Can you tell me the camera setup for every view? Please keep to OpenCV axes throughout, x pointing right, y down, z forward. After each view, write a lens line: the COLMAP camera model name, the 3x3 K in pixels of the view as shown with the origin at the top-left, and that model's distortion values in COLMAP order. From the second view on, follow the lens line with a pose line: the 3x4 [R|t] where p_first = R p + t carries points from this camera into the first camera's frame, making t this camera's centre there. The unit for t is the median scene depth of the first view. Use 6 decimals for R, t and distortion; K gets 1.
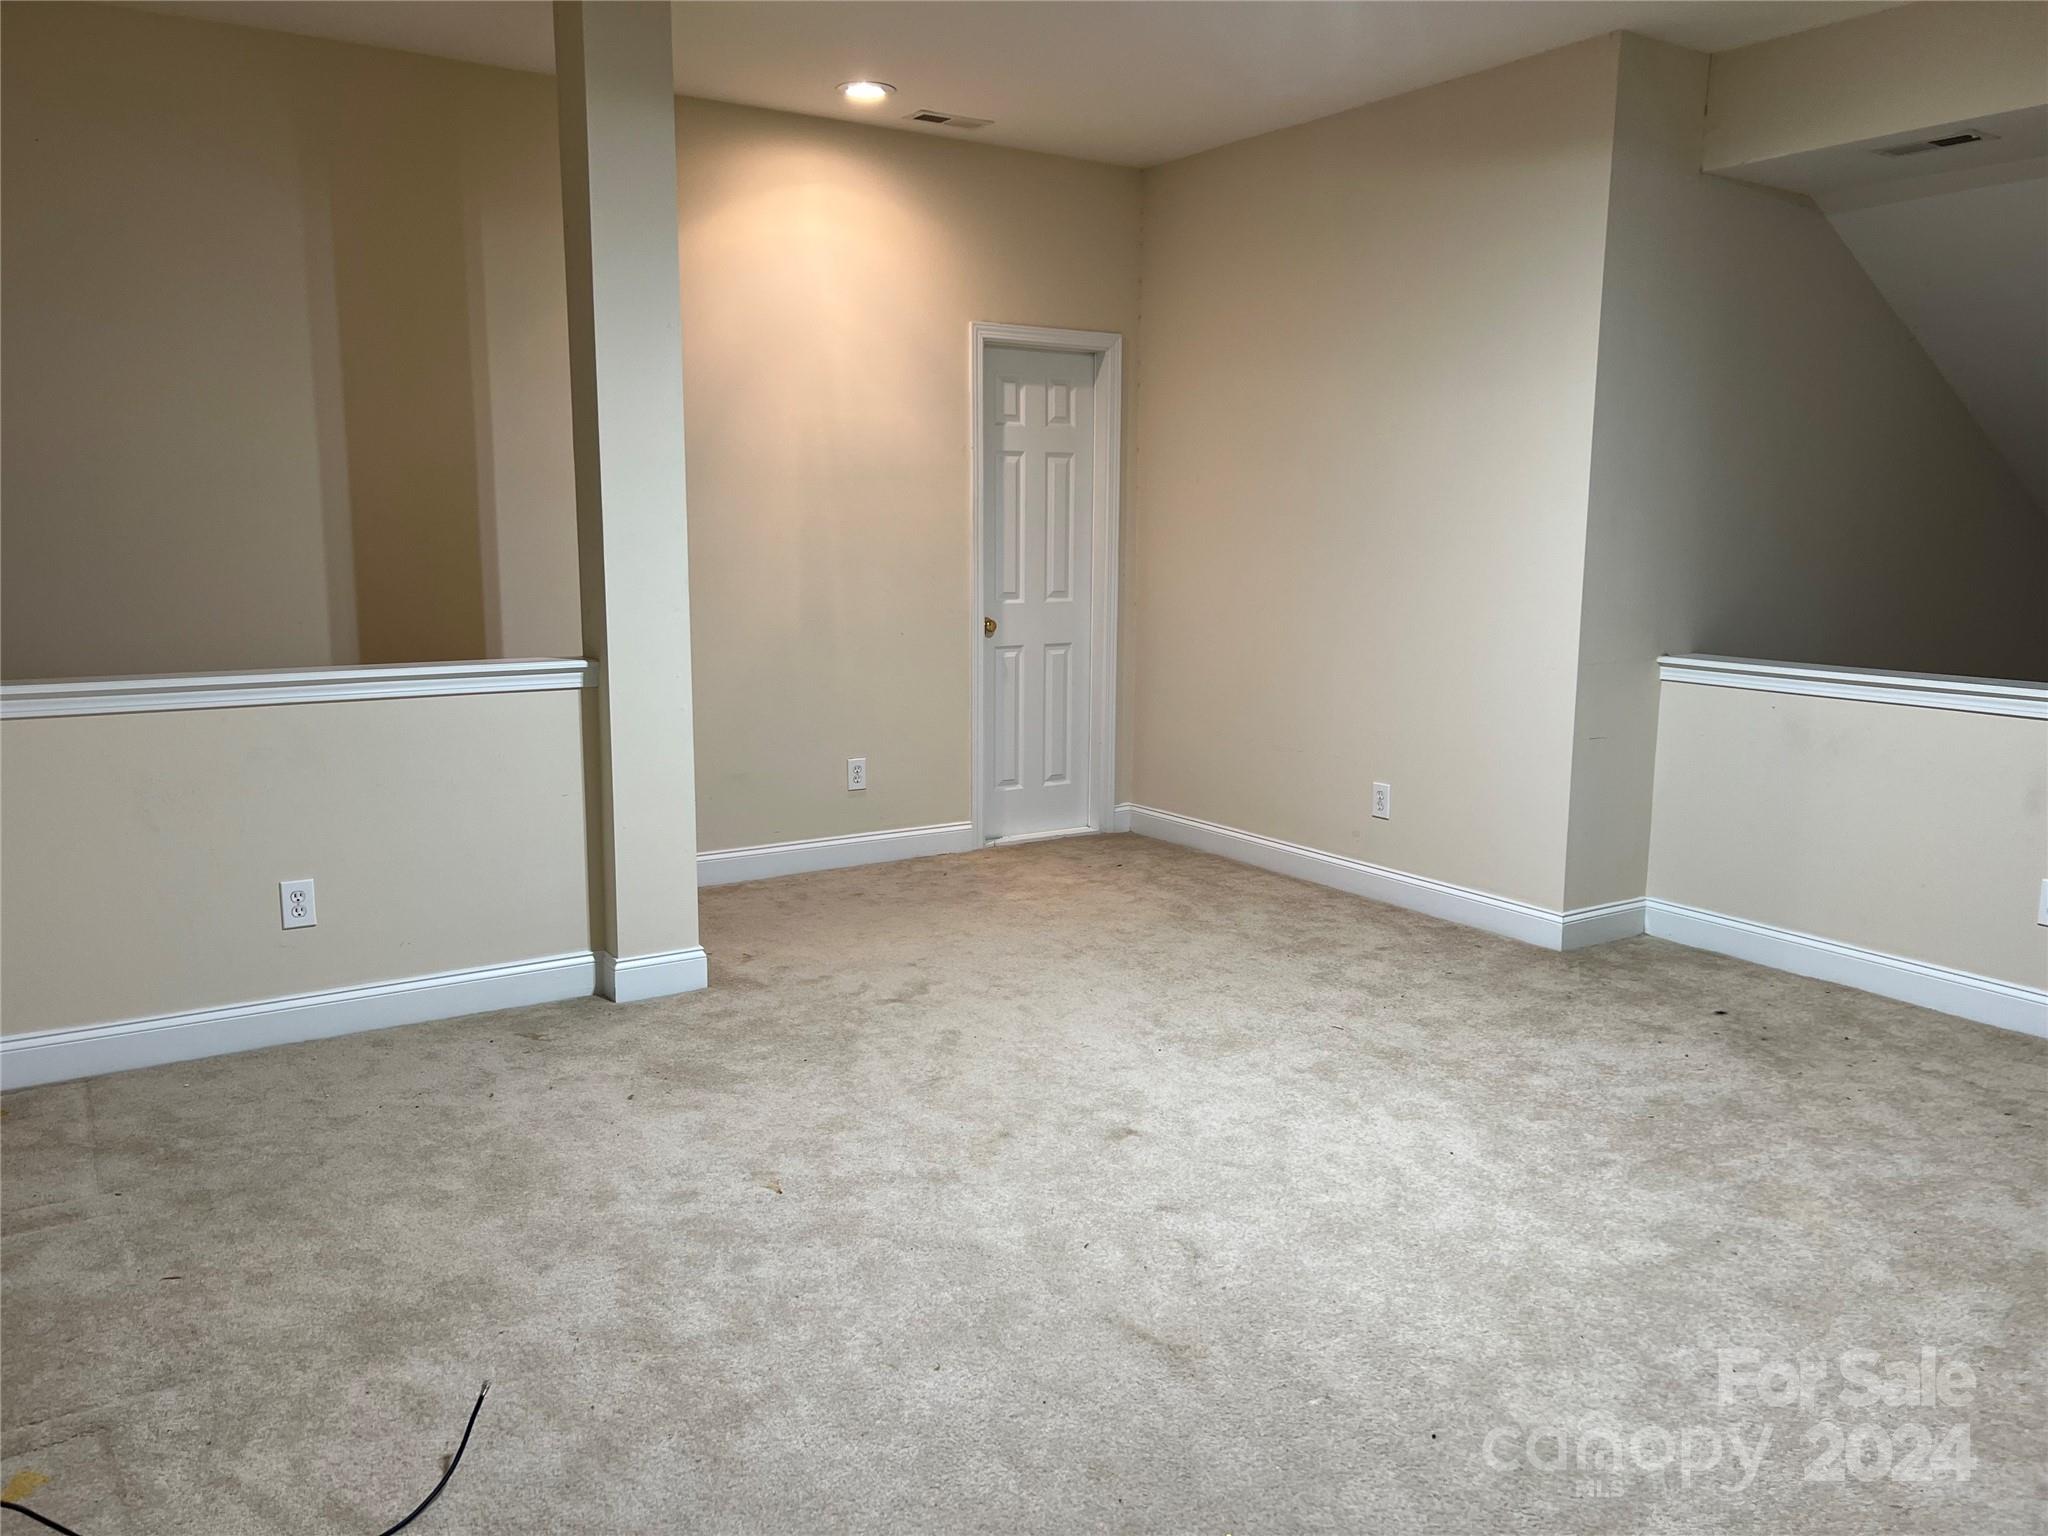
lens RADIAL K [[1540.0, 0, 1020.4], [0, 1540.0, 767.1], [0, 0, 1]] dist [0.025053, -0.016371]
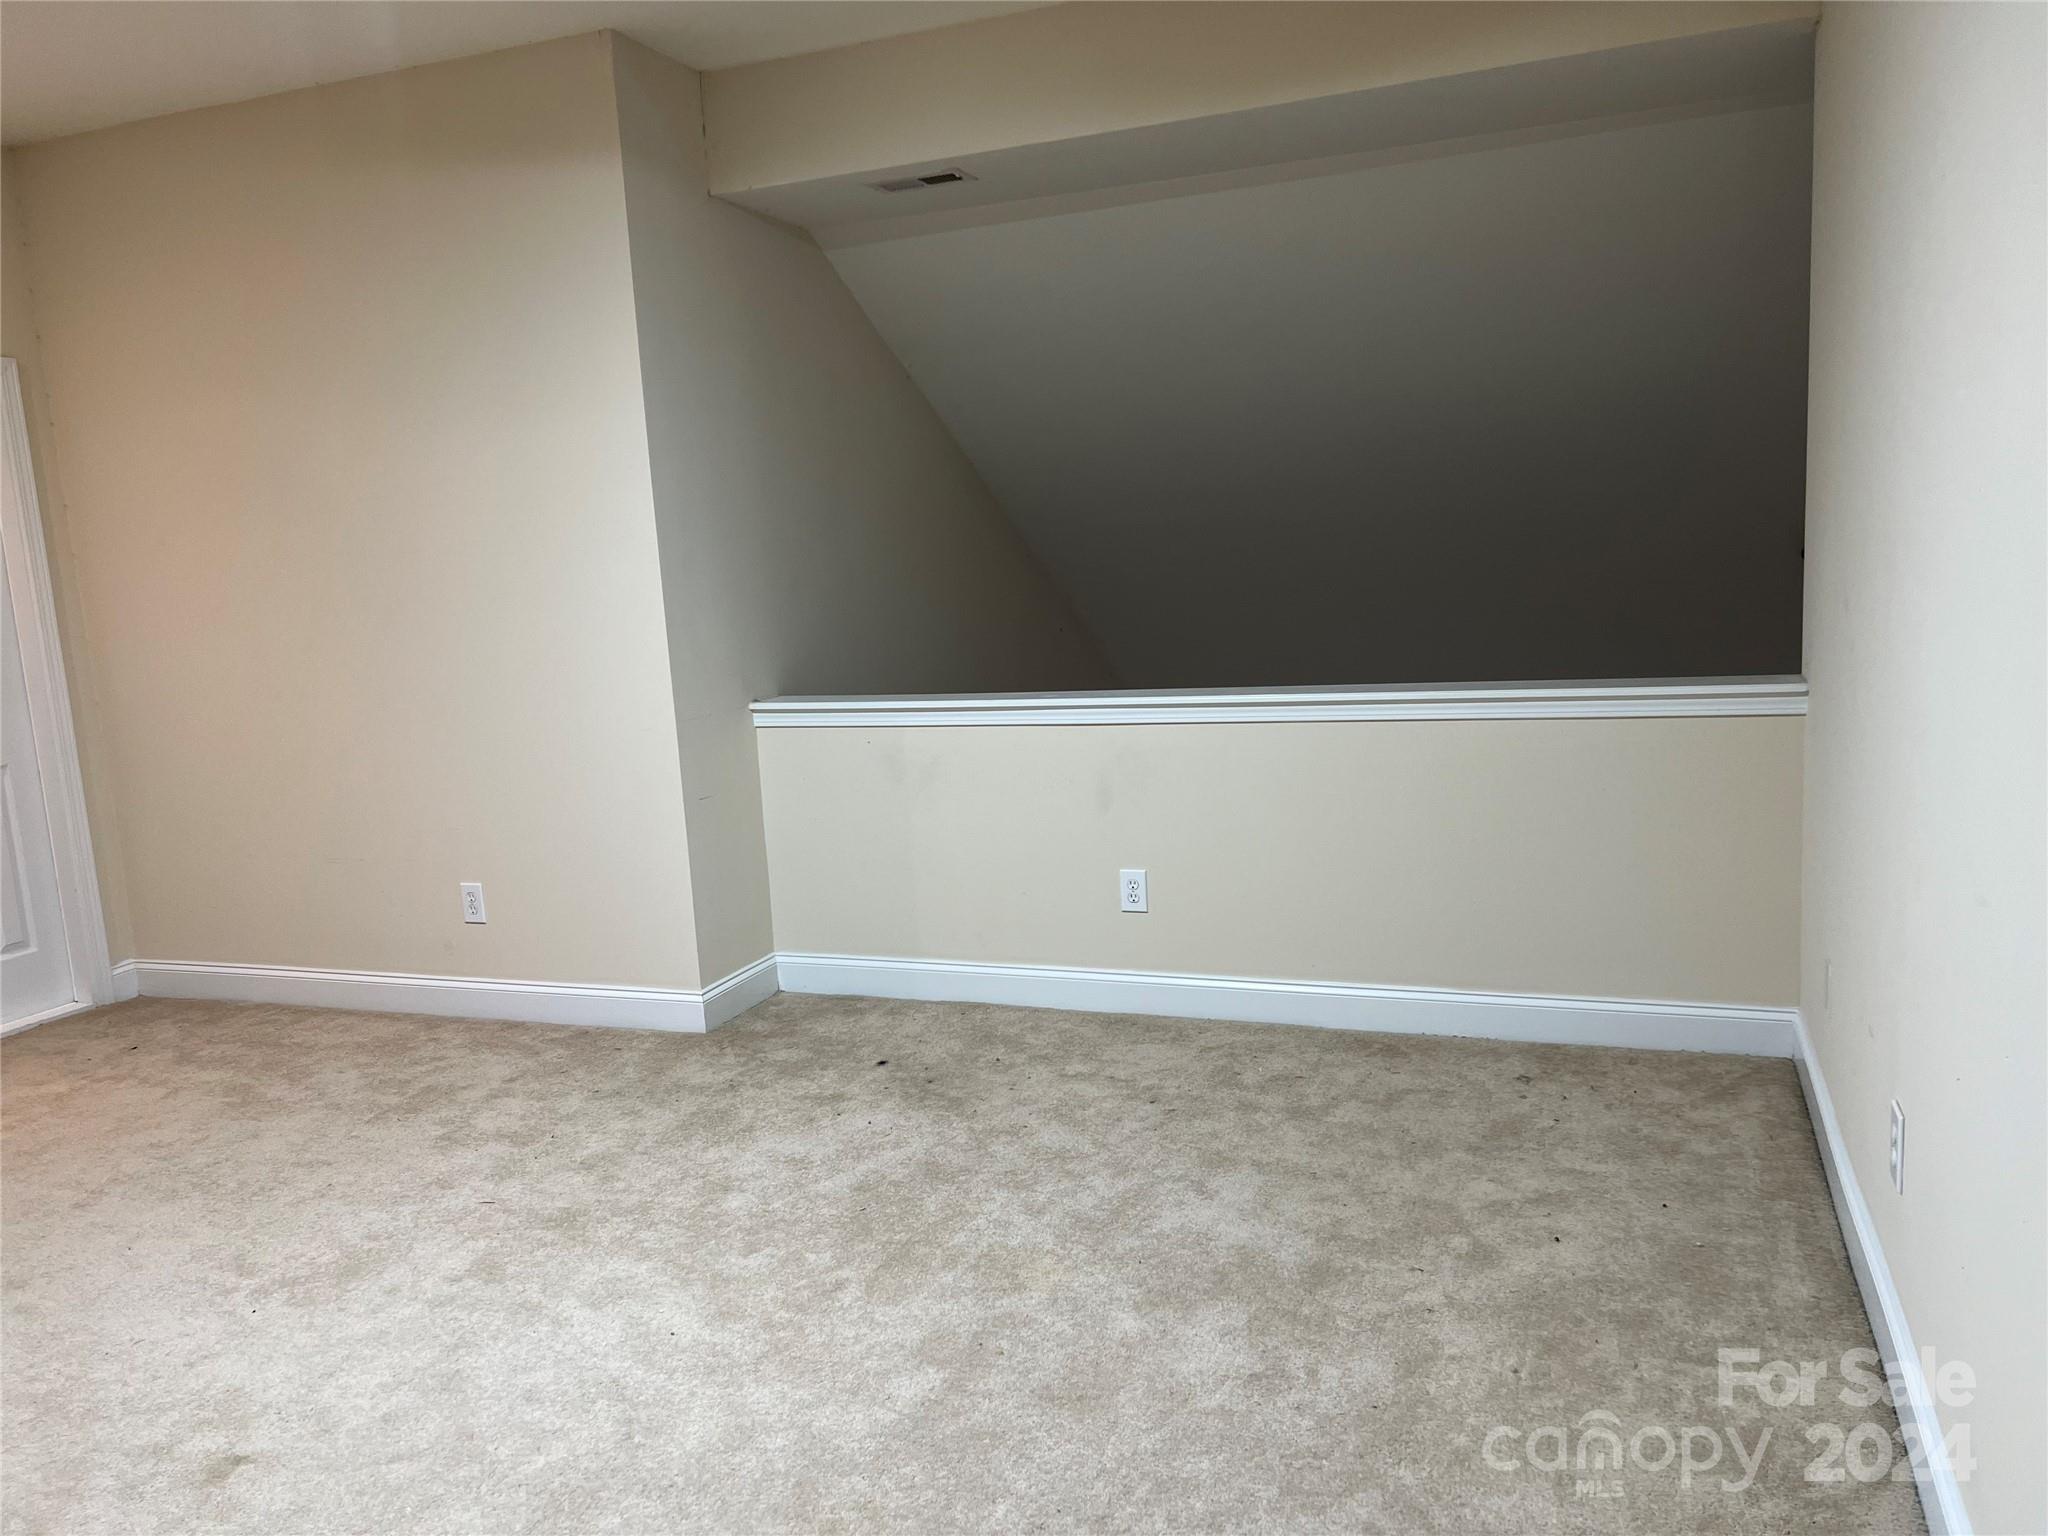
lens RADIAL K [[1540.0, 0, 1021.9], [0, 1540.0, 783.4], [0, 0, 1]] dist [0.025053, -0.016371]
pose [[0.808527, -0.144195, 0.570520, 0.000411], [0.155284, 0.987429, 0.029501, -0.029853], [-0.567602, 0.064740, 0.820754, 0.159458]]
